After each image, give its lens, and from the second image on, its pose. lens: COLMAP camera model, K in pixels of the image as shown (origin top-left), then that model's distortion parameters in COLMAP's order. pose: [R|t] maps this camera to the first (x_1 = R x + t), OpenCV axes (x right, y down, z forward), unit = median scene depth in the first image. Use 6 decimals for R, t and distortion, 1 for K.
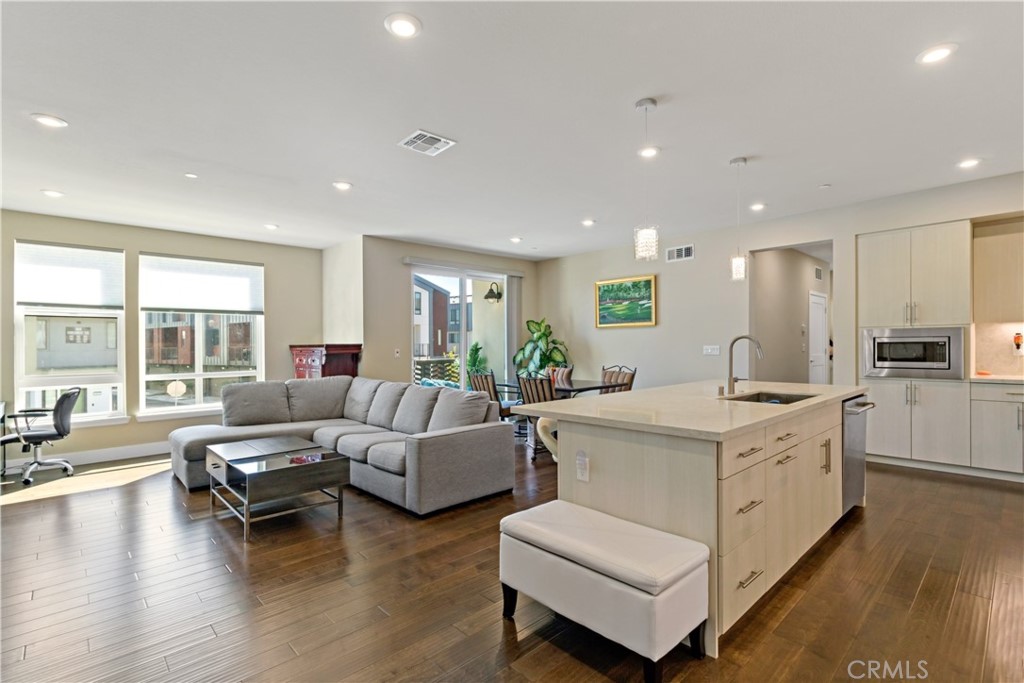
lens RADIAL K [[479.7, 0, 516.1], [0, 479.7, 340.9], [0, 0, 1]] dist [0.002860, -0.002046]
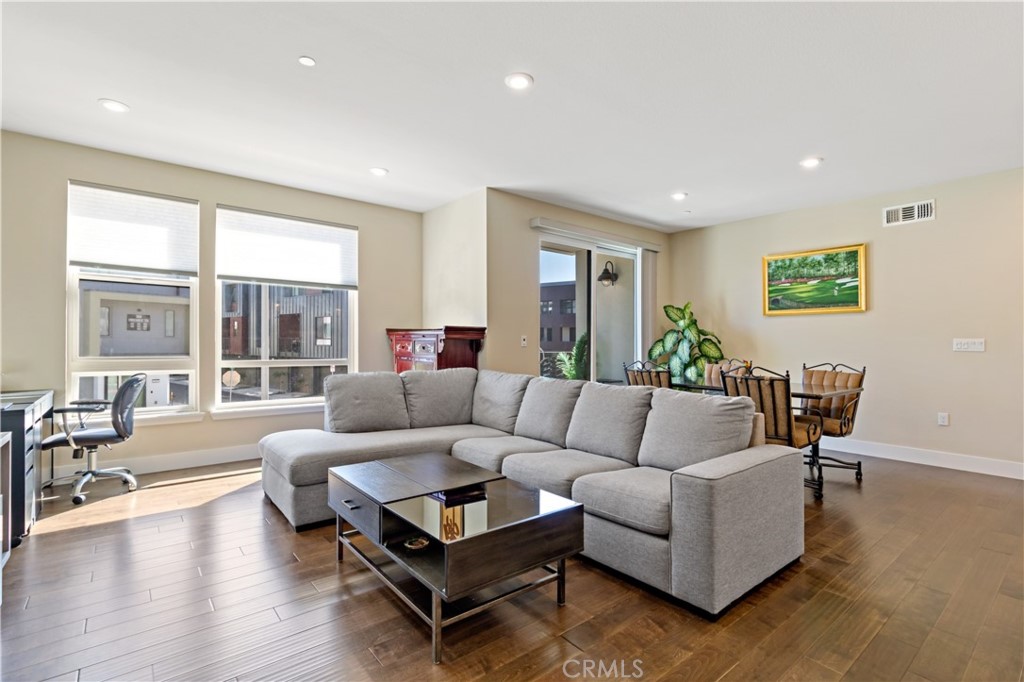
lens RADIAL K [[479.7, 0, 510.3], [0, 479.7, 344.2], [0, 0, 1]] dist [0.002860, -0.002046]
pose [[0.996638, 0.021090, -0.079176, -0.240979], [-0.020236, 0.999728, 0.011579, 0.026007], [0.079399, -0.009938, 0.996793, 0.254322]]
